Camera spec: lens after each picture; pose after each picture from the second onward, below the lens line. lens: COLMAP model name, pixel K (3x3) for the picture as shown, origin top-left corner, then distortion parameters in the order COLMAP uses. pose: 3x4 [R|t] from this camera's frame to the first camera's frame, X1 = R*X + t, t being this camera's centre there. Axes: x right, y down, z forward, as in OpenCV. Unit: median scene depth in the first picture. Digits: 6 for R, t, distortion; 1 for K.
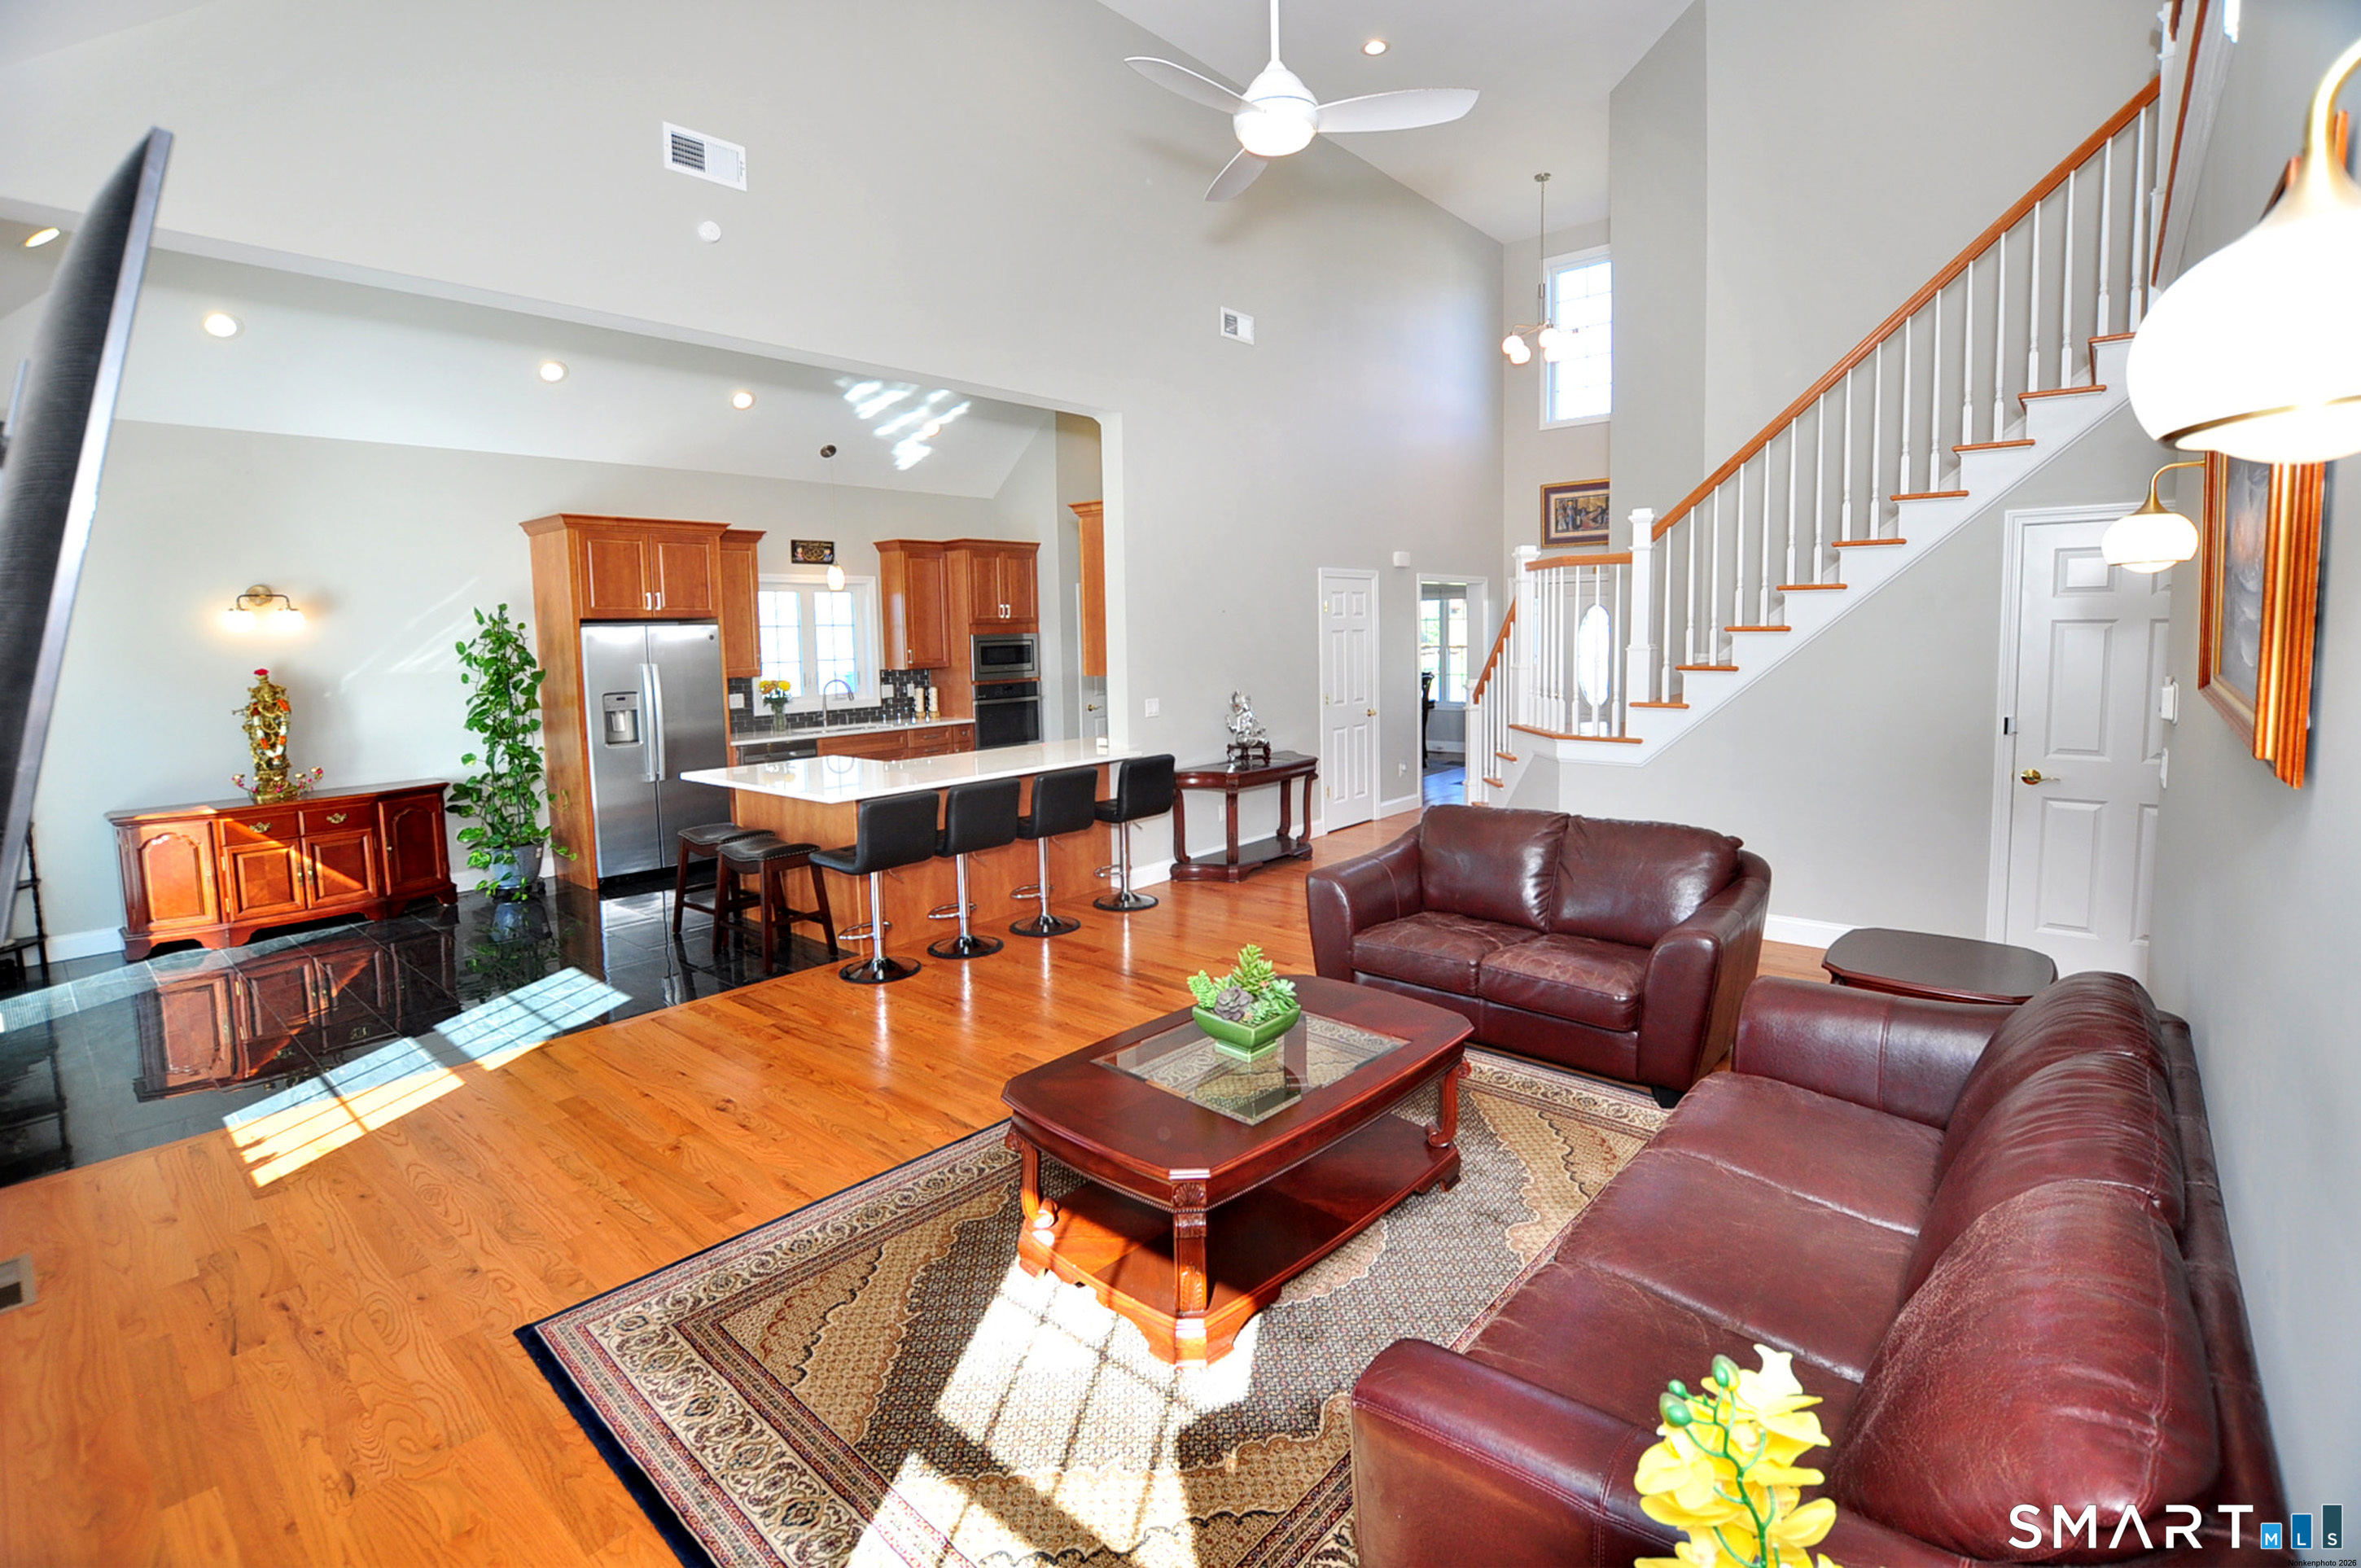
lens RADIAL K [[1052.5, 0, 1258.5], [0, 1052.5, 700.1], [0, 0, 1]] dist [-0.028169, 0.001095]
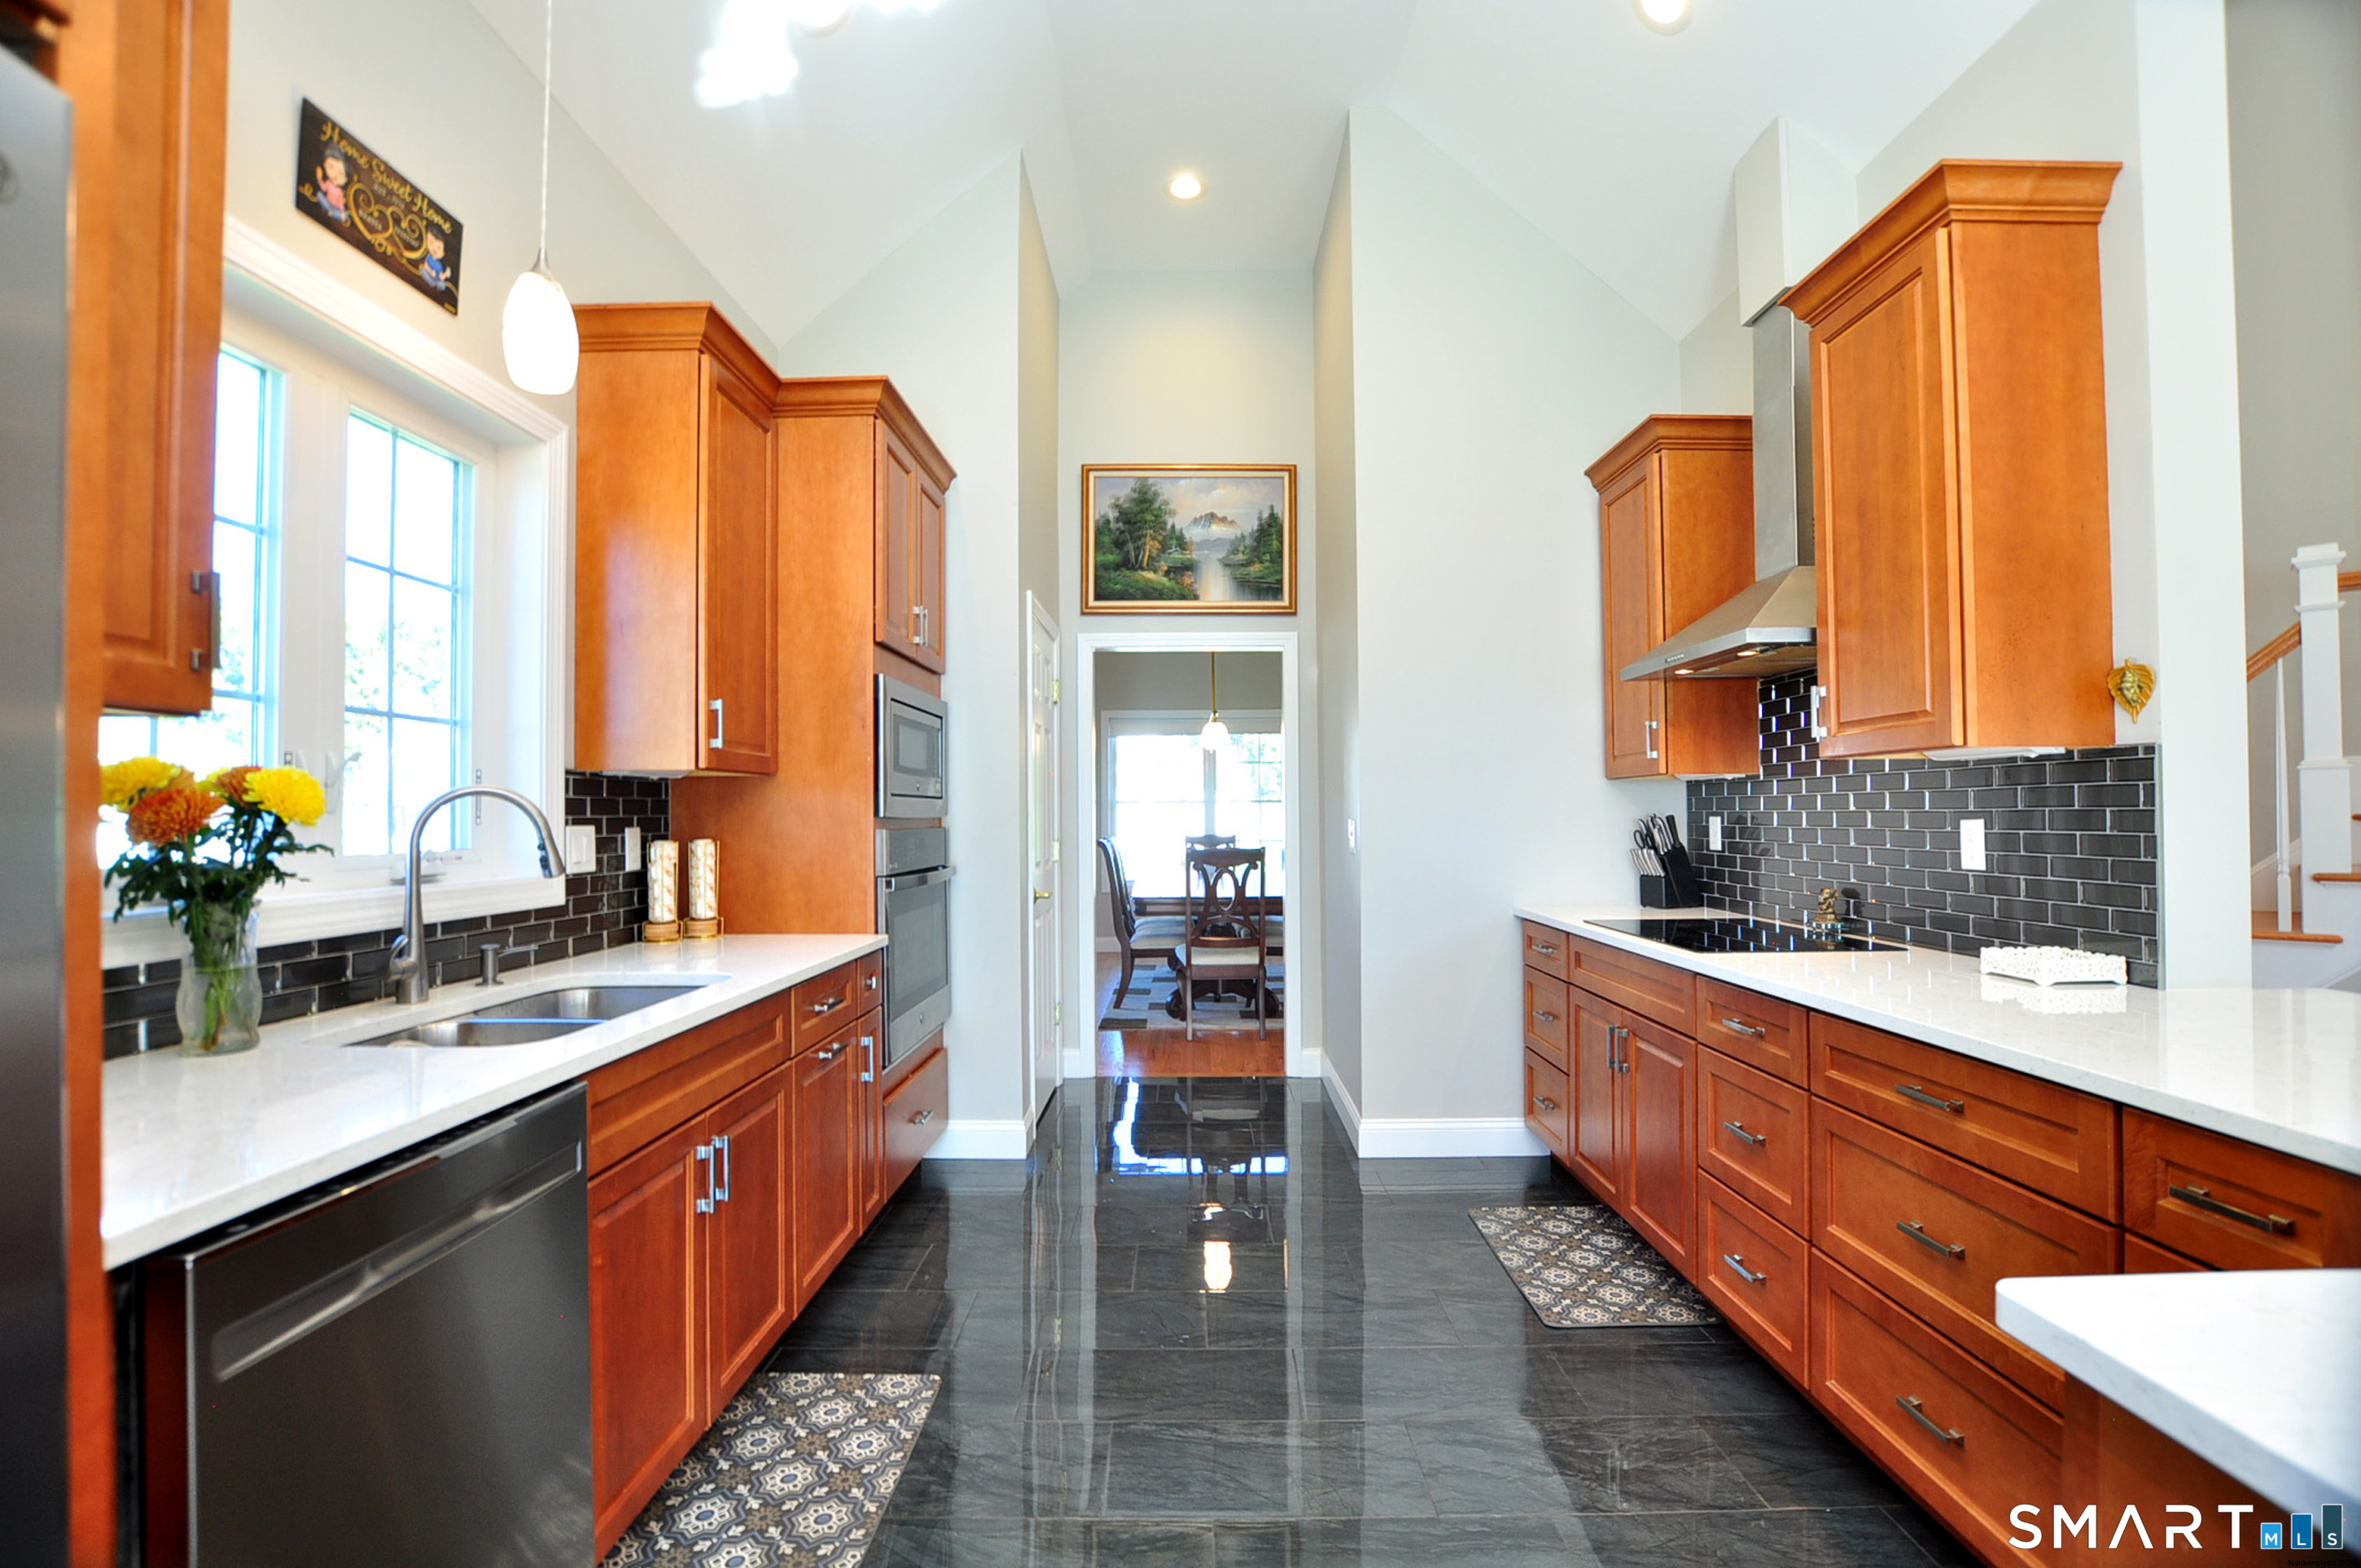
lens RADIAL K [[1036.6, 0, 1188.3], [0, 1036.6, 799.7], [0, 0, 1]] dist [-0.032601, 0.003369]
pose [[0.787208, 0.023244, 0.616249, -0.546808], [0.035192, 0.995968, -0.082521, 0.008553], [-0.615682, 0.086648, 0.783216, 0.961550]]
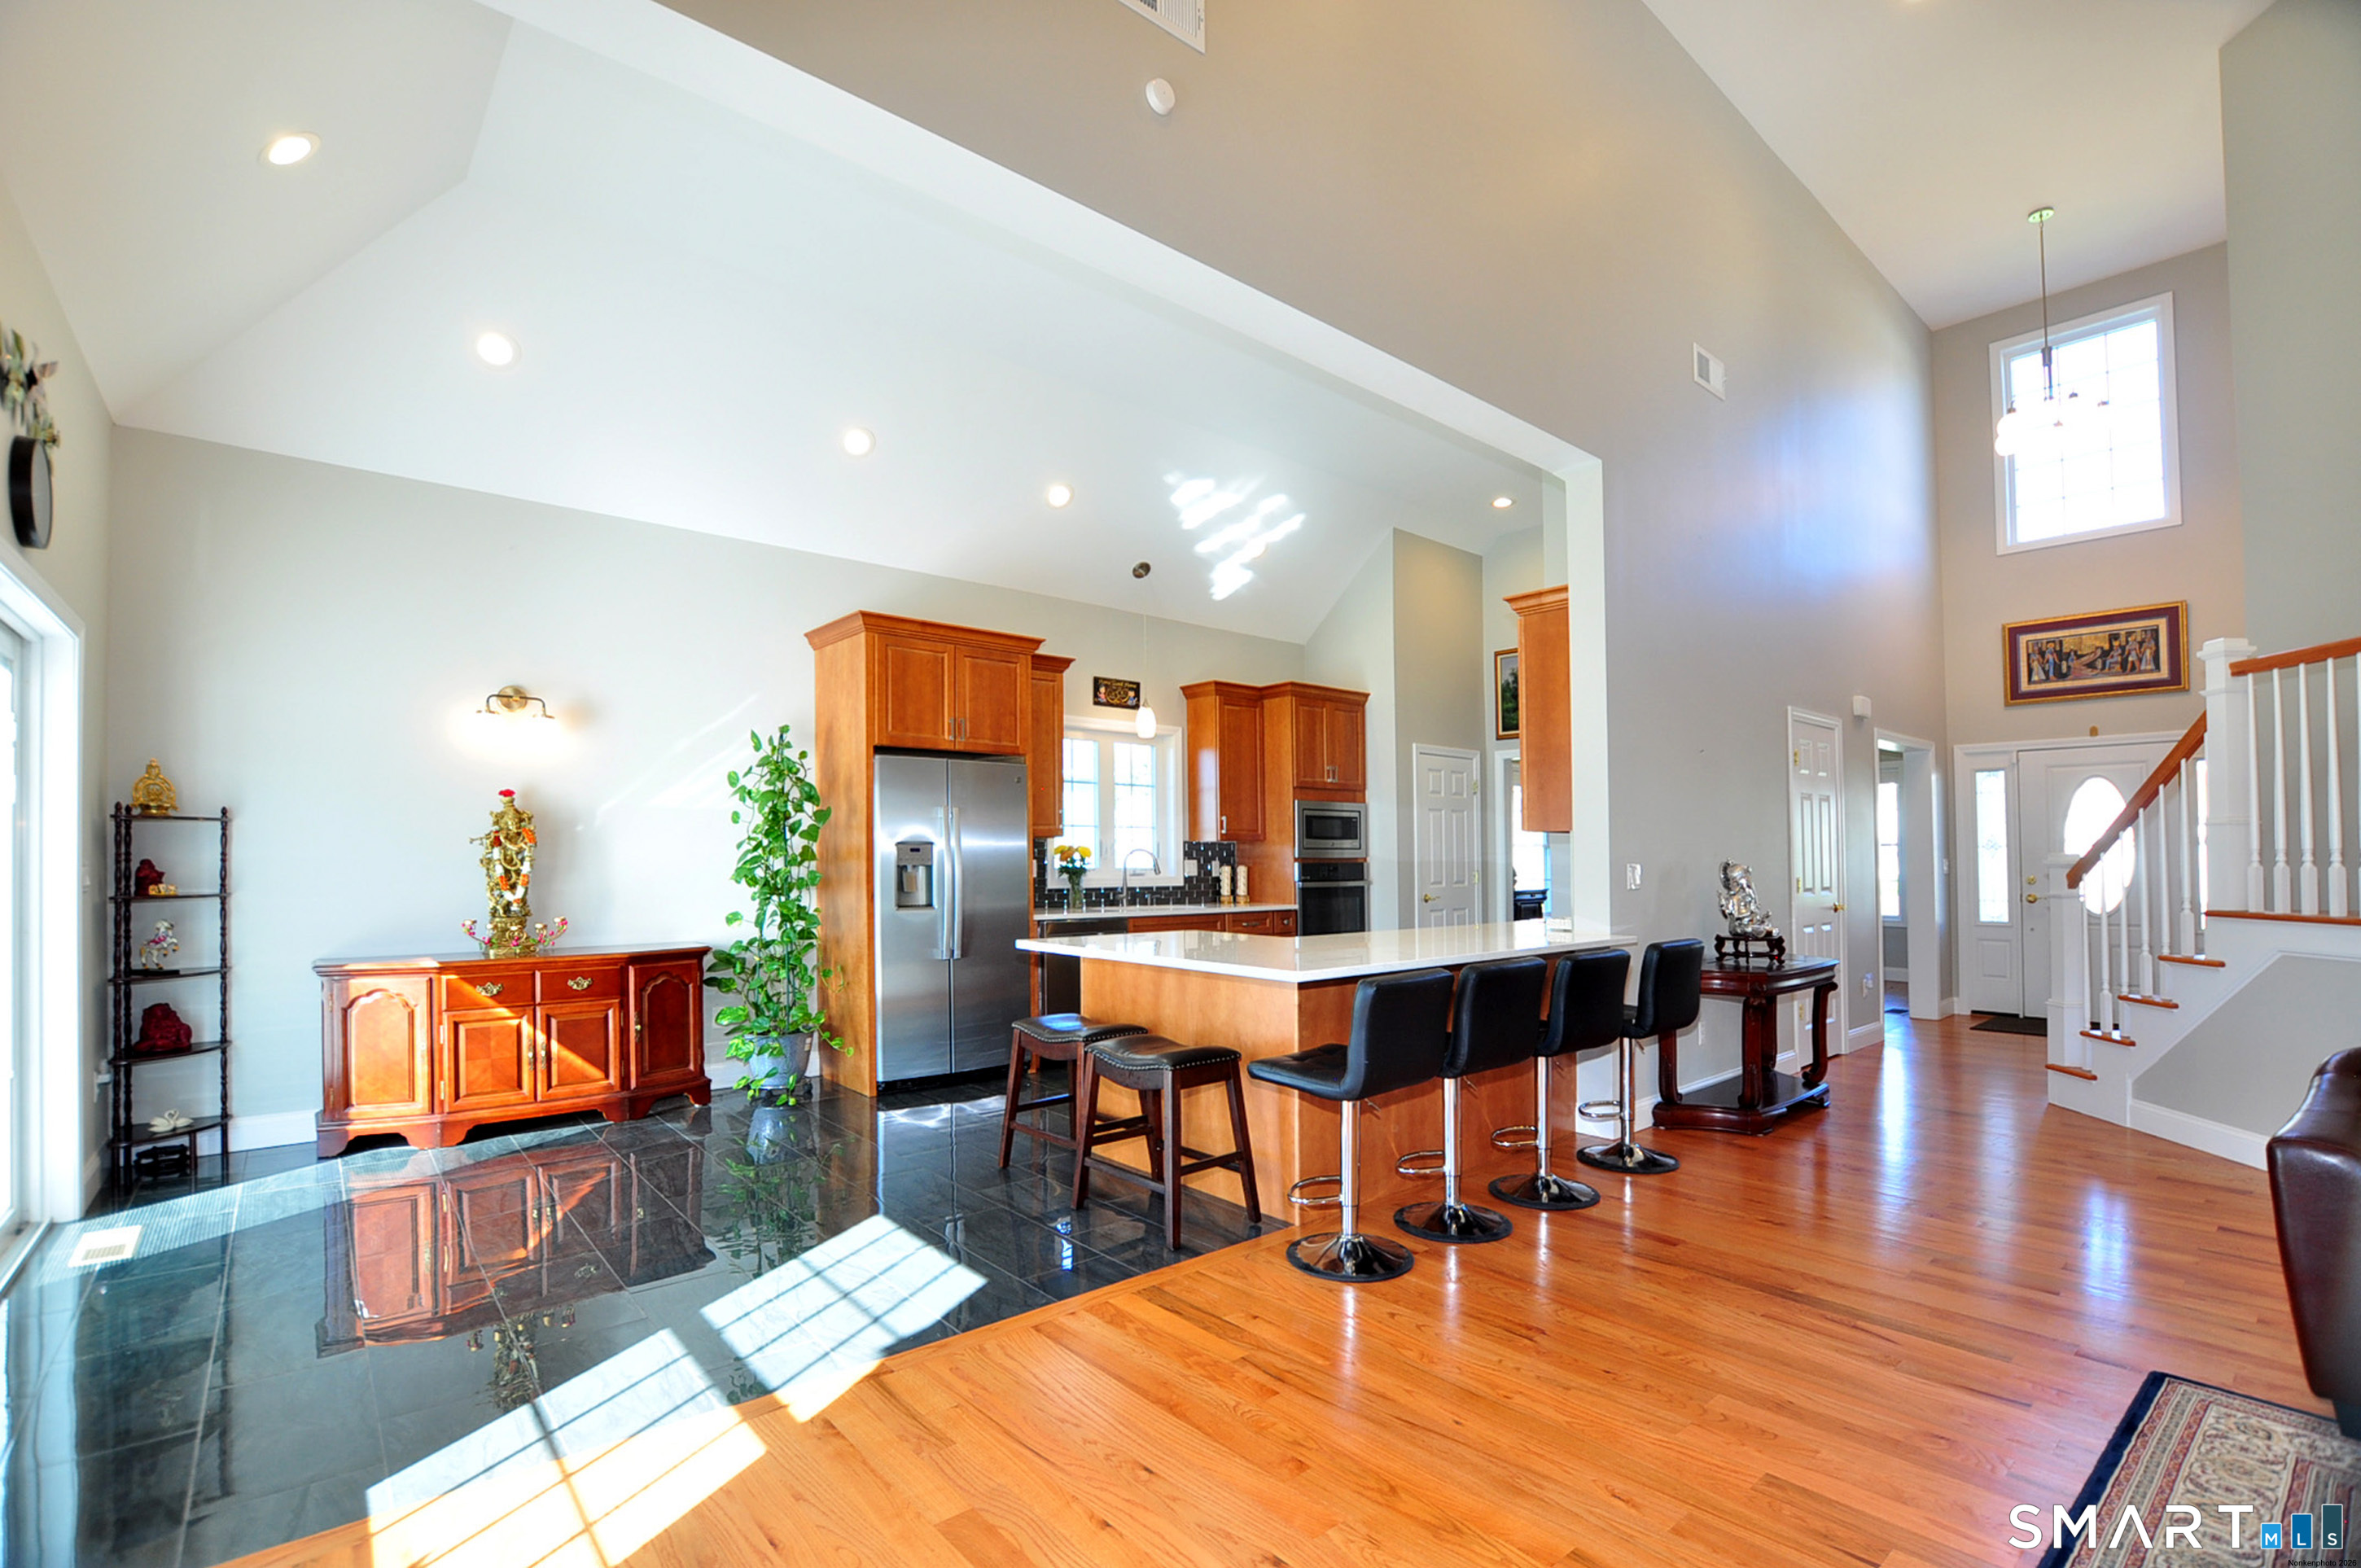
lens RADIAL K [[1051.9, 0, 1220.9], [0, 1051.9, 852.8], [0, 0, 1]] dist [-0.032703, 0.004178]
pose [[0.984064, 0.018043, -0.176897, -0.259622], [-0.031327, 0.996870, -0.072589, 0.052774], [0.175034, 0.076973, 0.981549, 0.283054]]
